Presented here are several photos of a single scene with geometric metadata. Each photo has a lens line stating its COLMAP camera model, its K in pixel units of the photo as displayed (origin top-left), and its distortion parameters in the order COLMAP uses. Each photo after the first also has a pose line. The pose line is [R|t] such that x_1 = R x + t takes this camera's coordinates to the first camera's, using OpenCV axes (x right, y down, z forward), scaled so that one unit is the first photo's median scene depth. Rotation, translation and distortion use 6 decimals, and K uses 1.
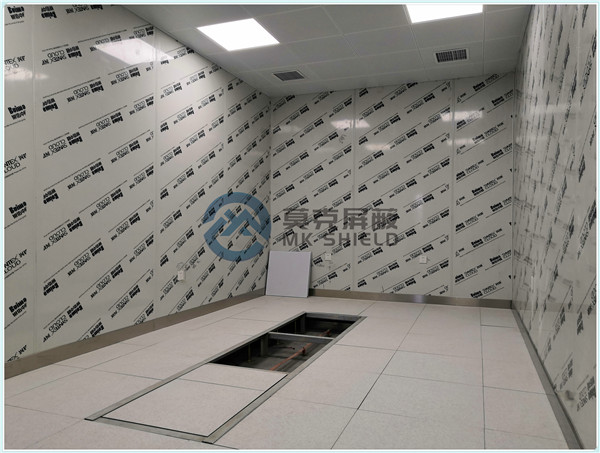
lens RADIAL K [[460.8, 0, 300.0], [0, 460.8, 226.5], [0, 0, 1]] dist [-0.001027, -0.002613]
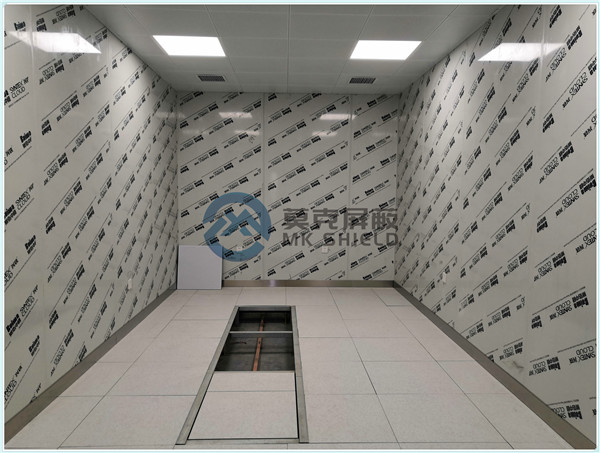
lens RADIAL K [[460.8, 0, 300.0], [0, 460.8, 226.5], [0, 0, 1]] dist [-0.001027, -0.002613]
pose [[0.921348, -0.025818, 0.387882, -0.242827], [-0.004163, 0.997080, 0.076256, -0.076185], [-0.388718, -0.071874, 0.918549, -0.037977]]
